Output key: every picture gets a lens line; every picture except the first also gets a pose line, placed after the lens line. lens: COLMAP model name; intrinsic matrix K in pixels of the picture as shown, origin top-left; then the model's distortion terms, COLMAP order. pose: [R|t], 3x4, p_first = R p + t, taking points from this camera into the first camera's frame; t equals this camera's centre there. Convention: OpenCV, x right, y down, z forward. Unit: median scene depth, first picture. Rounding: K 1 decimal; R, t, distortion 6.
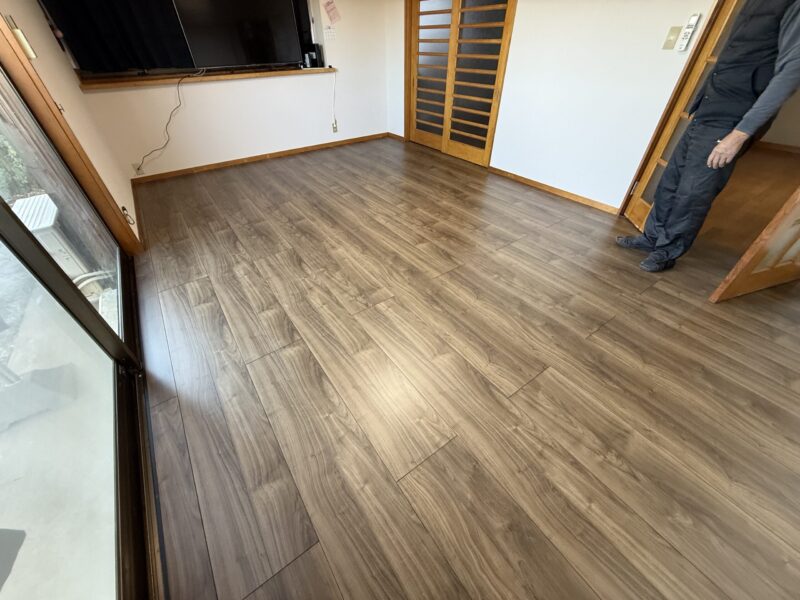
lens RADIAL K [[318.9, 0, 400.0], [0, 318.9, 300.0], [0, 0, 1]] dist [-0.000289, 0.000206]
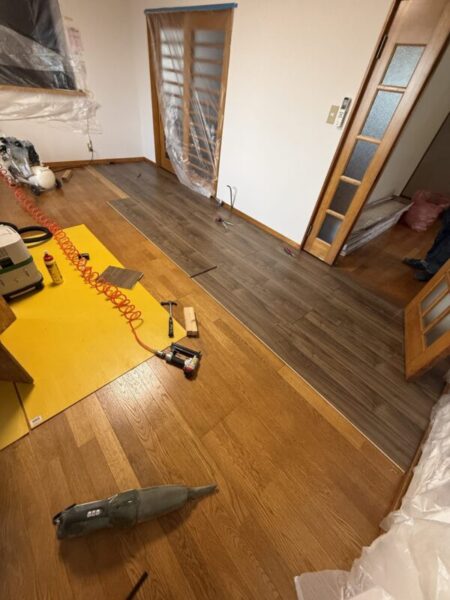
lens RADIAL K [[239.2, 0, 225.0], [0, 239.2, 300.0], [0, 0, 1]] dist [-0.000289, 0.000206]
pose [[0.985024, 0.024254, 0.170705, 0.203461], [-0.034113, 0.997900, 0.055061, -0.095236], [-0.169011, -0.060060, 0.983782, 0.076867]]
